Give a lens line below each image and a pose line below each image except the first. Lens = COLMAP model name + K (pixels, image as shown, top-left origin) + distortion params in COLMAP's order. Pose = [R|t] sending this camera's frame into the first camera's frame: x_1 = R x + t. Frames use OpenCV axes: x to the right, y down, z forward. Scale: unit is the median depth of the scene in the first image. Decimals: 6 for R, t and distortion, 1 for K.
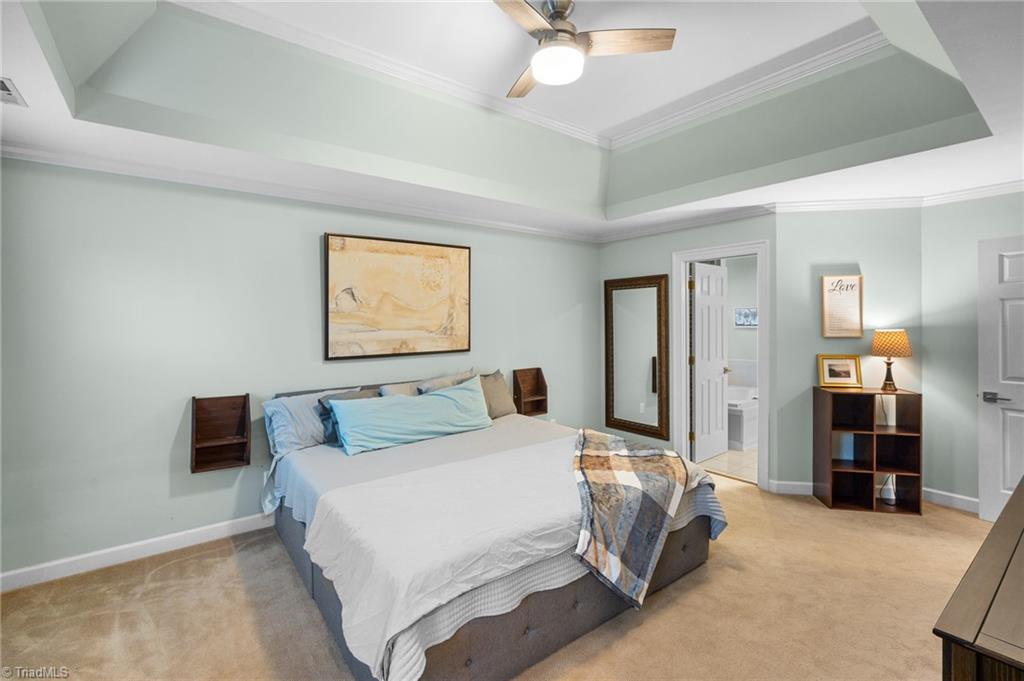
lens RADIAL K [[456.3, 0, 500.2], [0, 456.3, 327.2], [0, 0, 1]] dist [-0.003802, 0.000333]
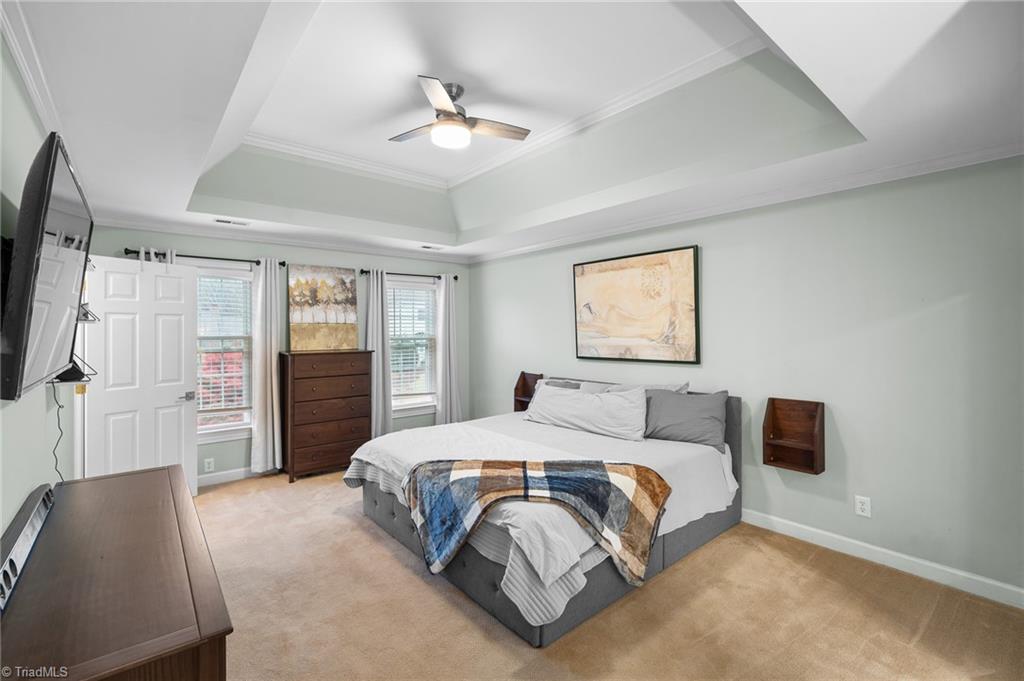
lens RADIAL K [[456.3, 0, 510.8], [0, 456.3, 329.8], [0, 0, 1]] dist [-0.003802, 0.000333]
pose [[0.062637, 0.003916, -0.998029, 0.853108], [-0.011304, 0.999931, 0.003214, -0.012786], [0.997972, 0.011081, 0.062677, 0.641774]]
